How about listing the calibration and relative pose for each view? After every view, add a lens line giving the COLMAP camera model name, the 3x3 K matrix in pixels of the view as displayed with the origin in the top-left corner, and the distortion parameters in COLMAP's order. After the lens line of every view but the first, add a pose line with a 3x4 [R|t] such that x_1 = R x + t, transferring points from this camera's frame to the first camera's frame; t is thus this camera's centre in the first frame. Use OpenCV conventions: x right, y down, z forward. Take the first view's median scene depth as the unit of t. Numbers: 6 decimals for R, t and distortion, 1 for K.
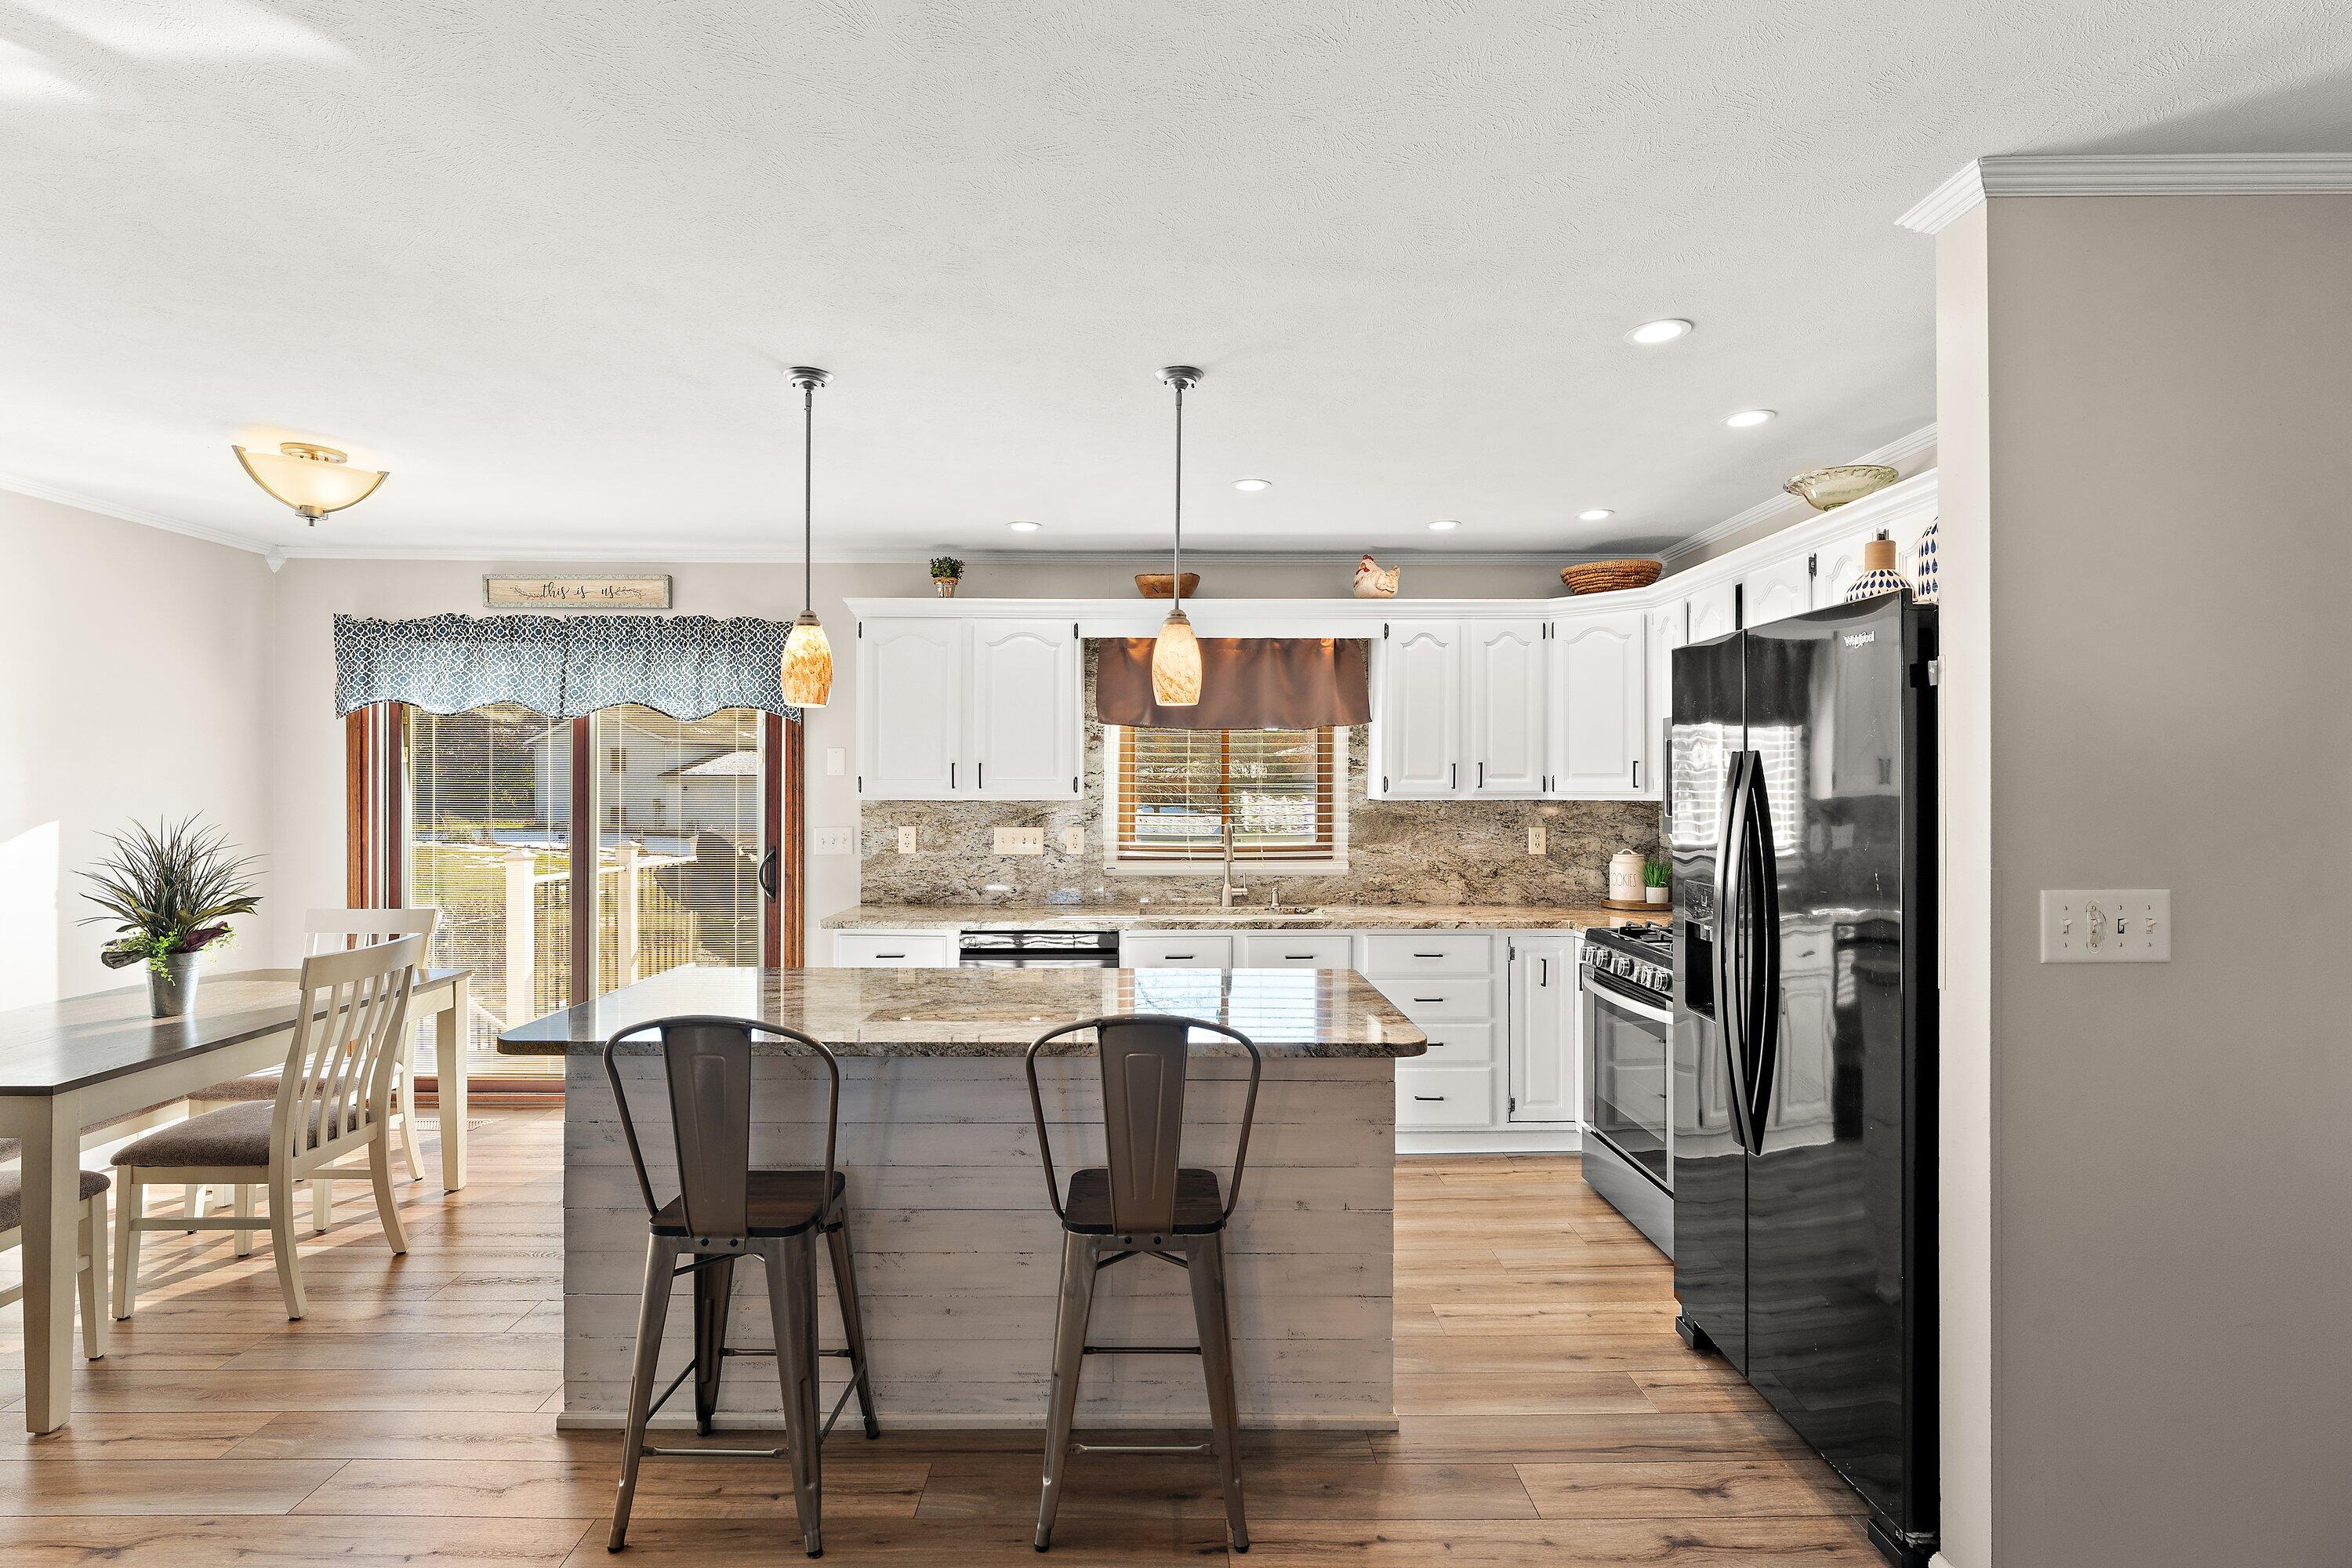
lens RADIAL K [[1114.3, 0, 1169.3], [0, 1114.3, 791.1], [0, 0, 1]] dist [0.000340, 0.000172]
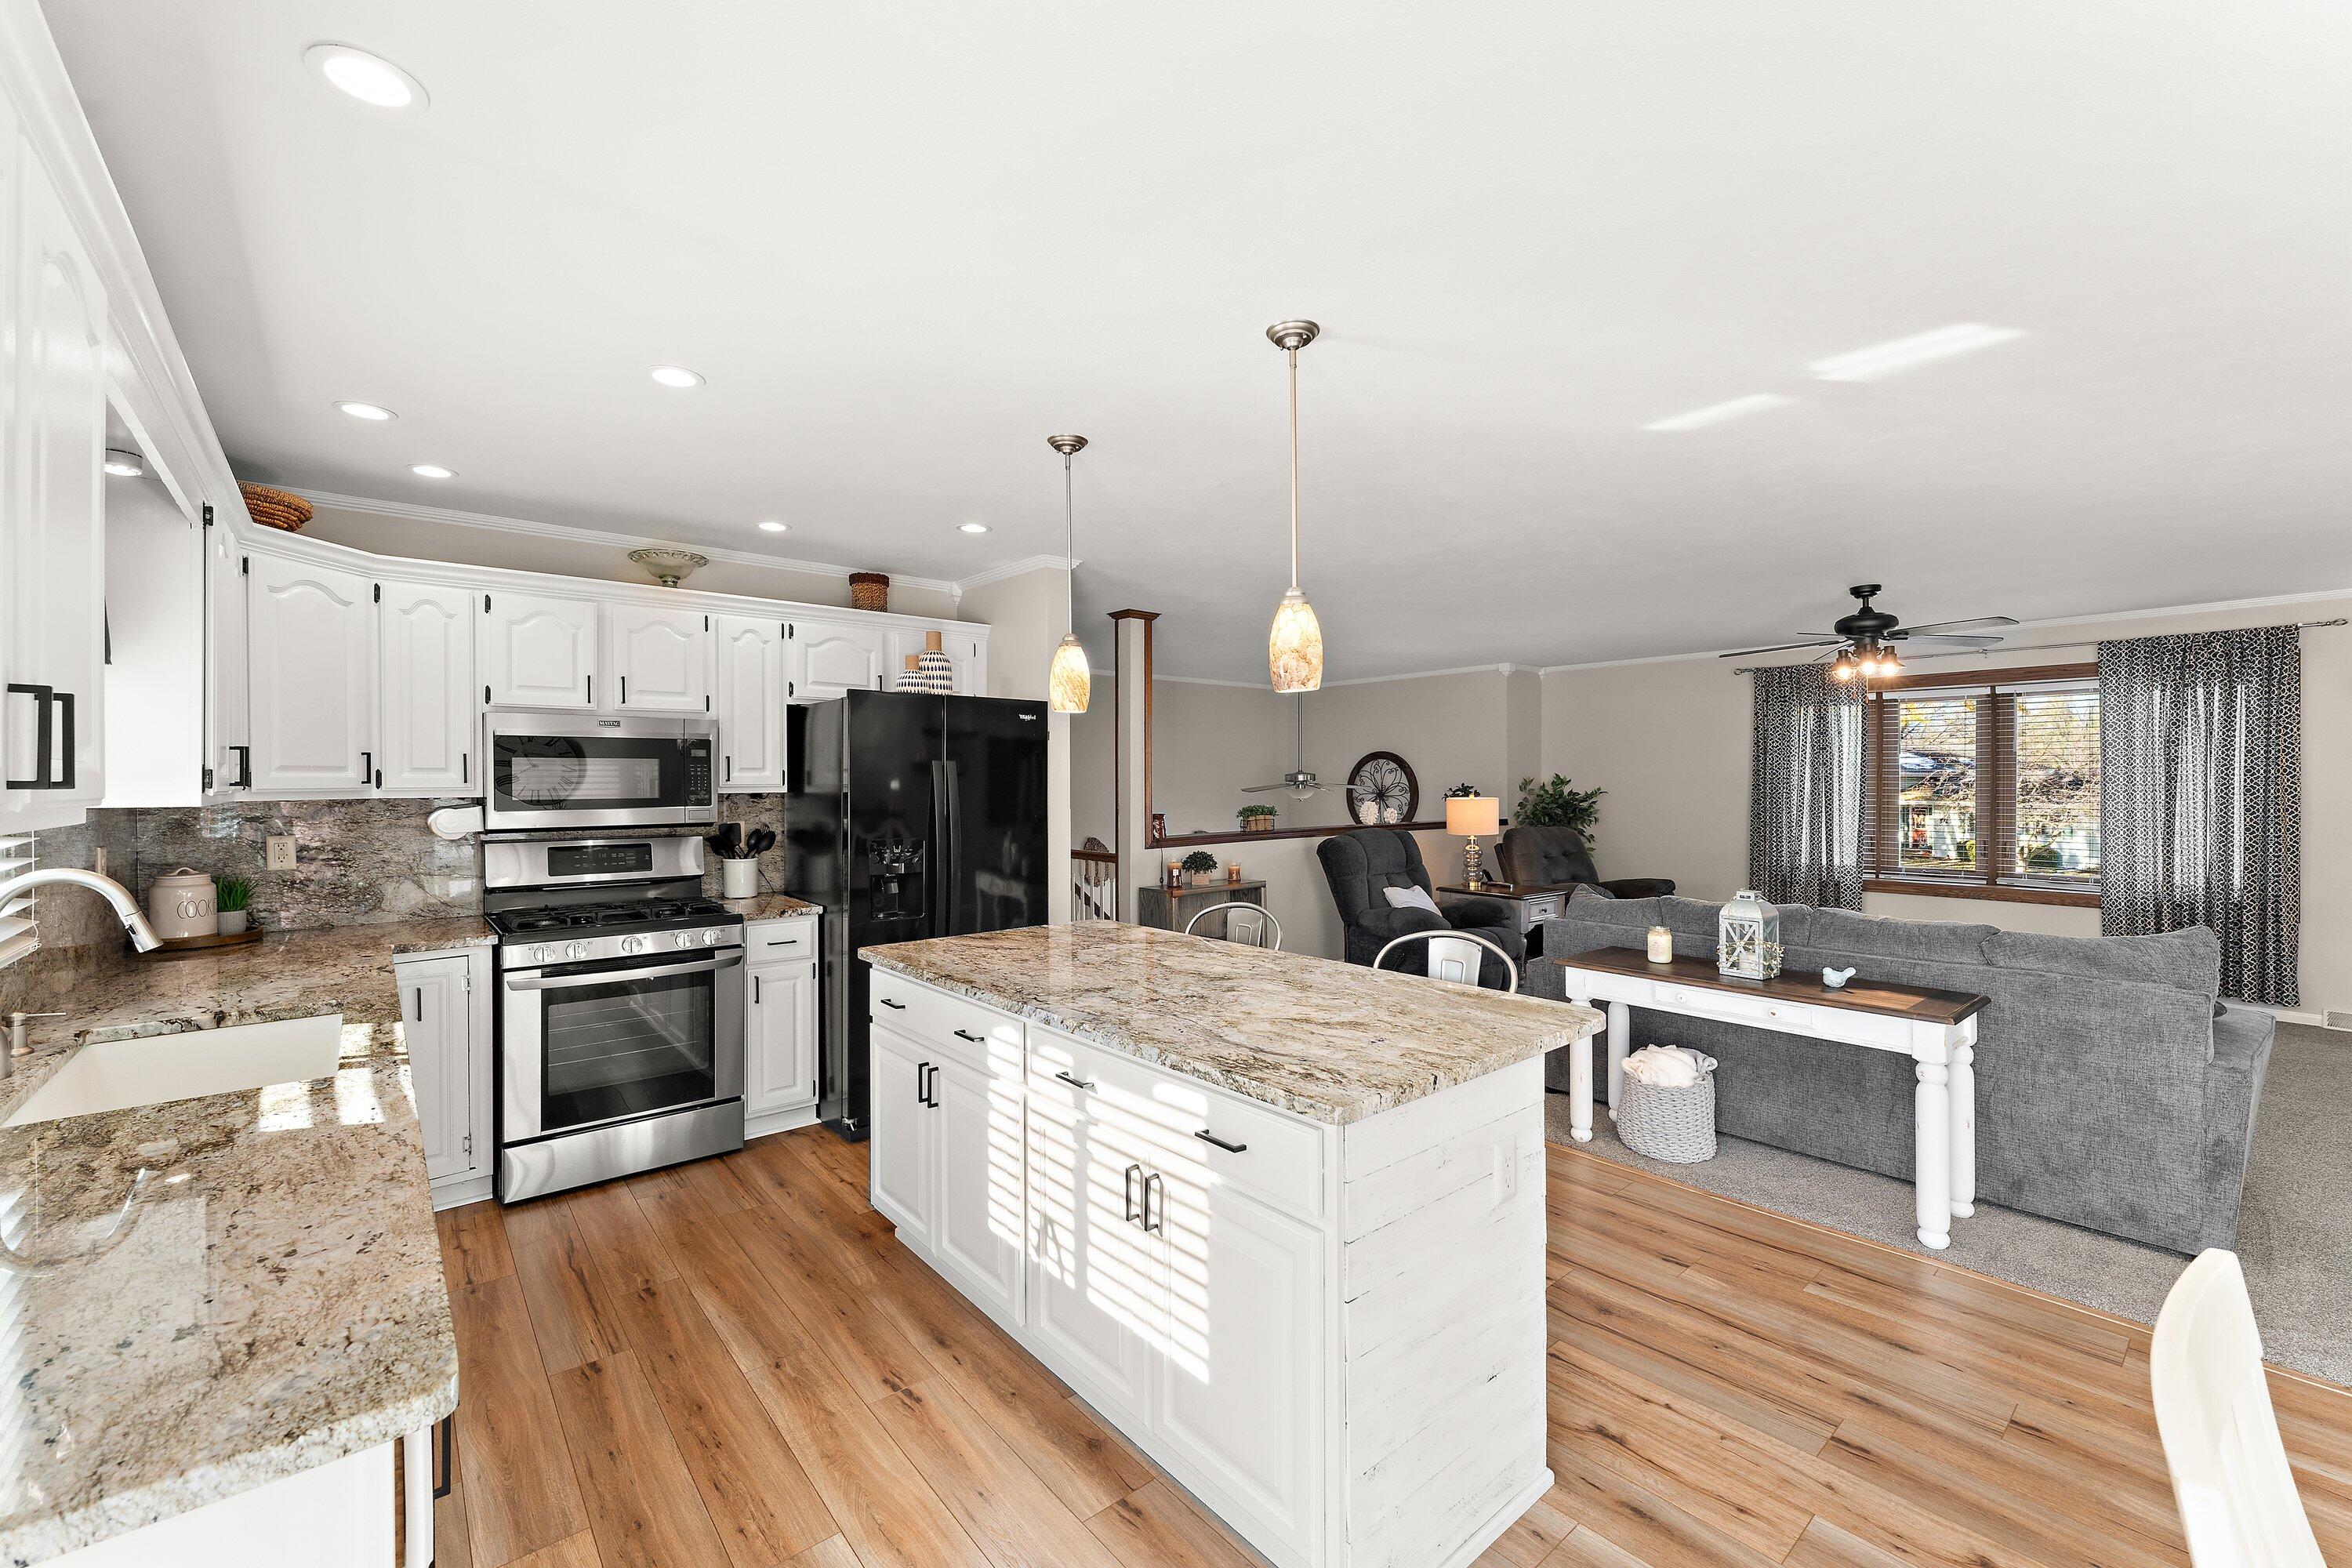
lens RADIAL K [[952.6, 0, 1176.0], [0, 952.6, 784.0], [0, 0, 1]] dist [0.001184, -0.000003]
pose [[-0.646712, 0.000008, 0.762735, -0.485175], [0.008634, 0.999936, 0.007311, -0.002444], [-0.762686, 0.011314, -0.646670, 0.888243]]
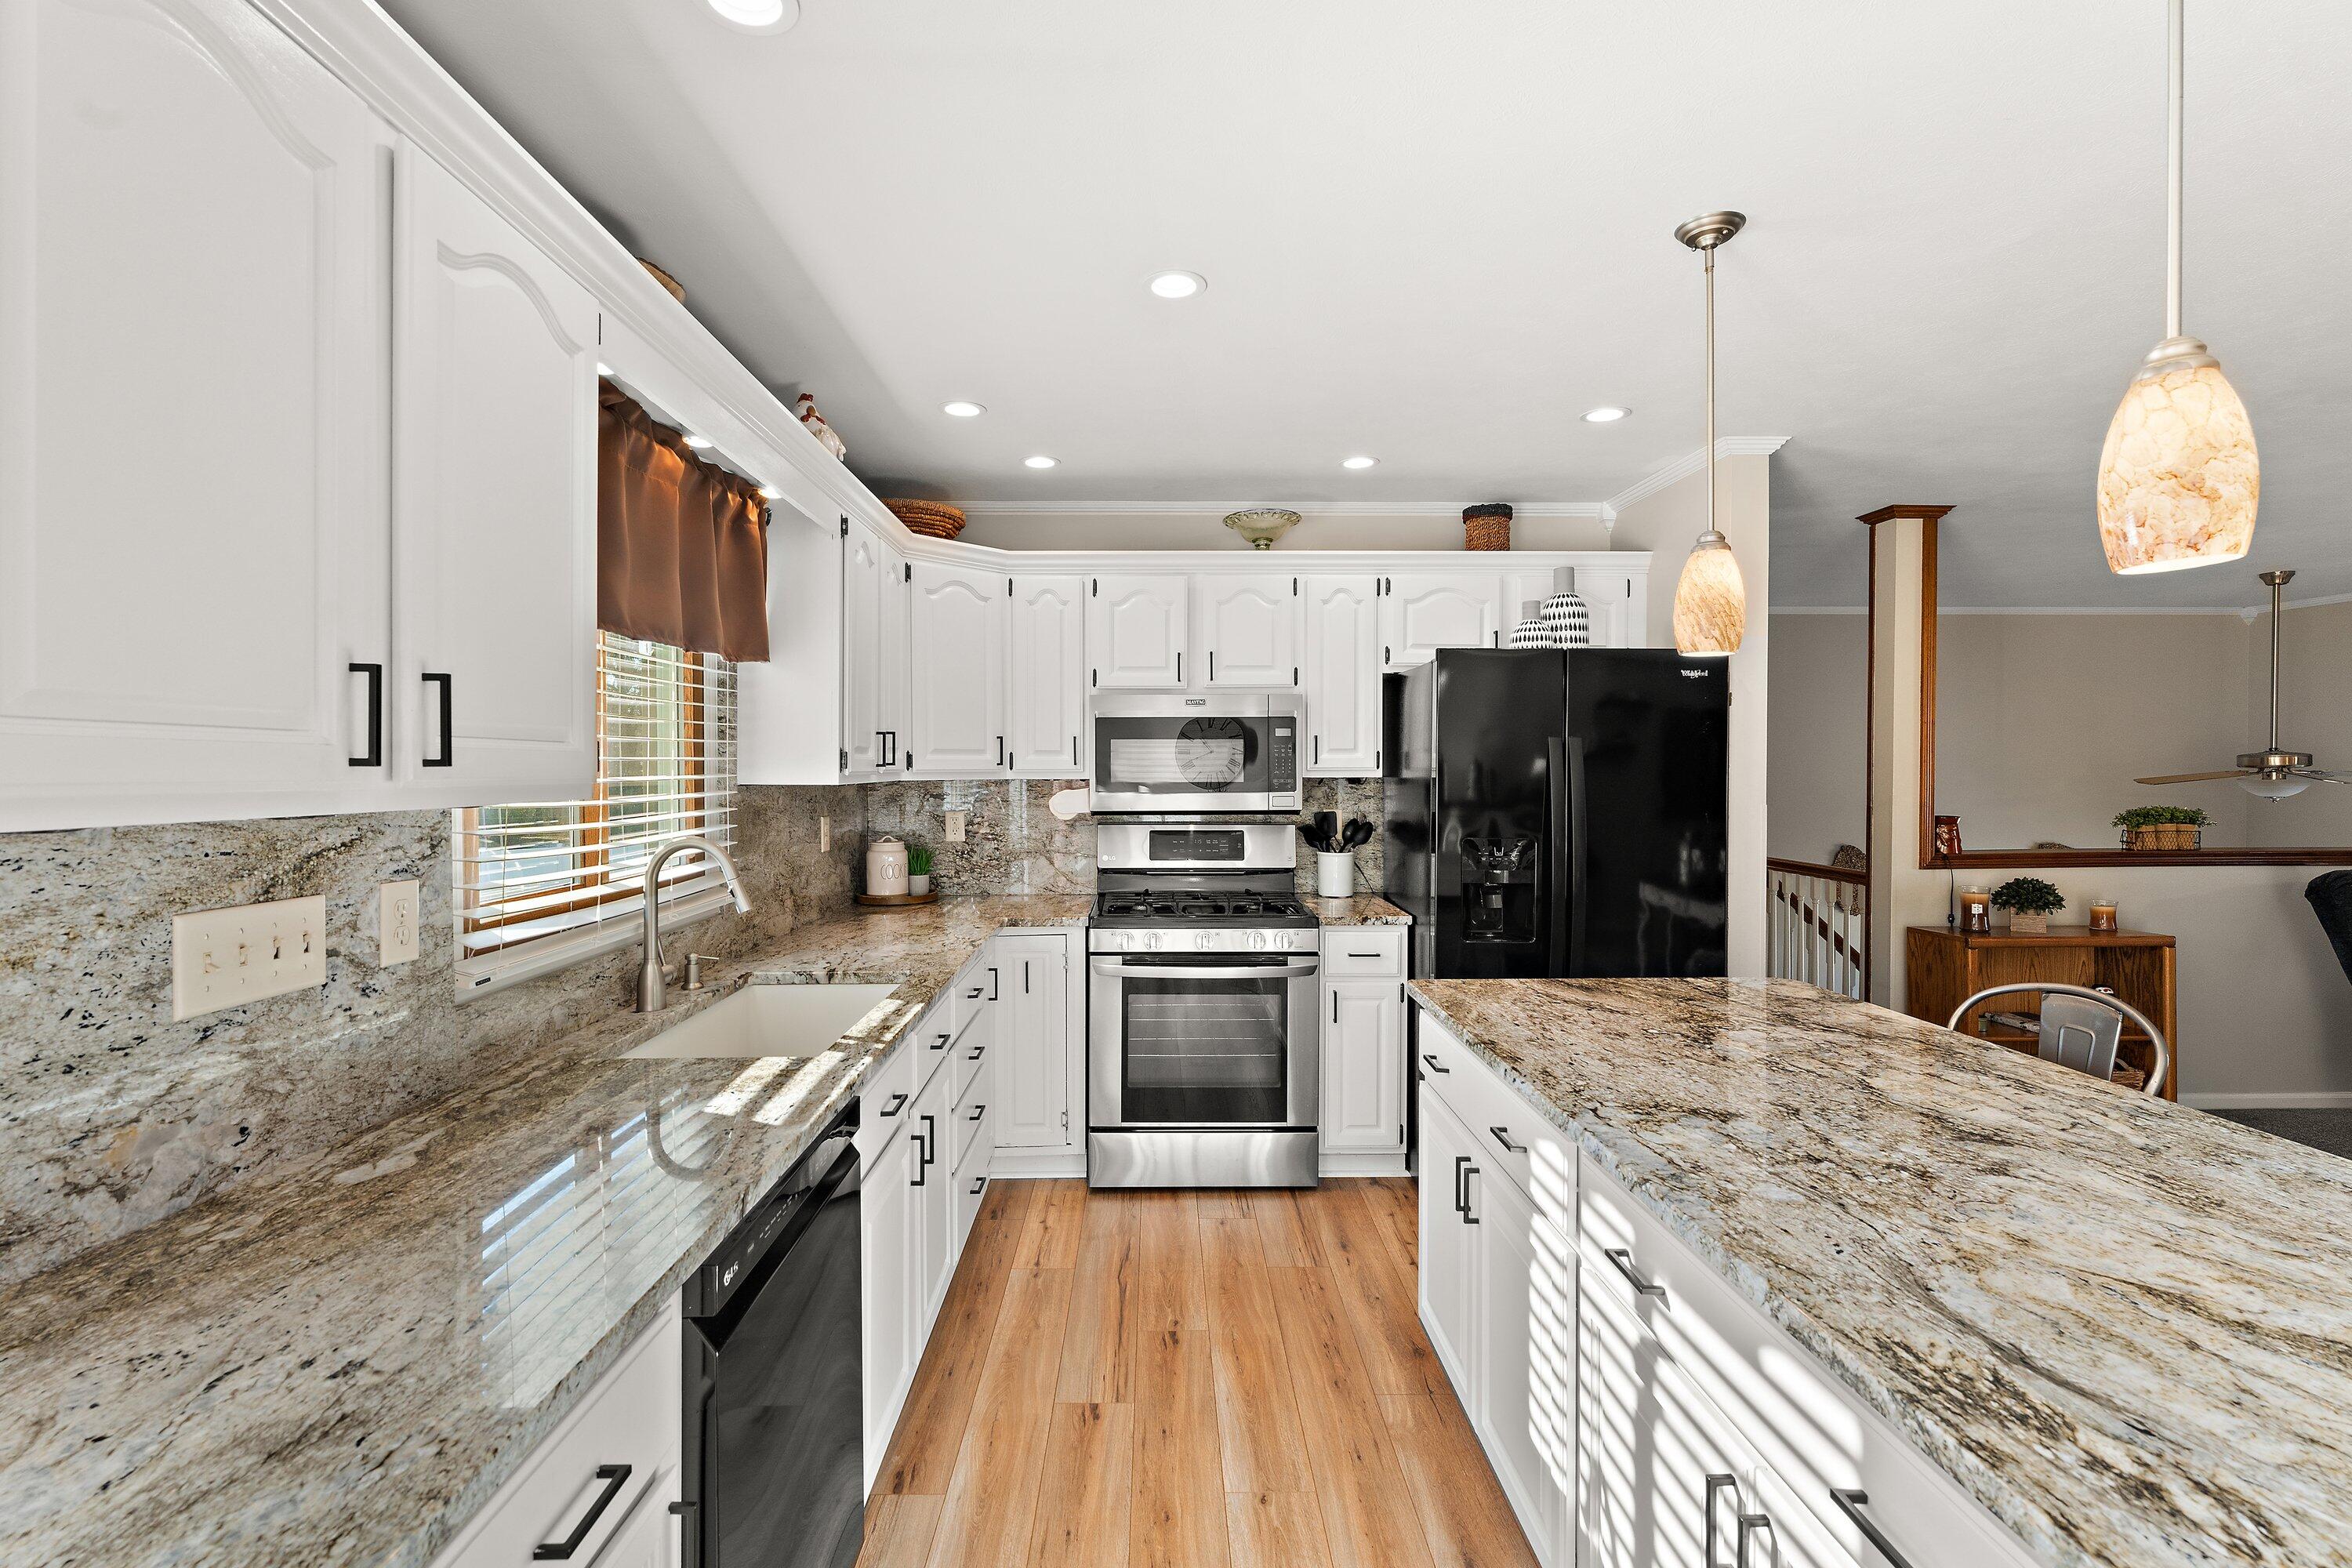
lens RADIAL K [[1051.6, 0, 1165.2], [0, 1051.6, 780.0], [0, 0, 1]] dist [0.000116, 0.000211]
pose [[-0.012030, -0.012460, 0.999850, -0.405325], [0.006871, 0.999898, 0.012543, -0.000727], [-0.999904, 0.007021, -0.011943, 0.776474]]
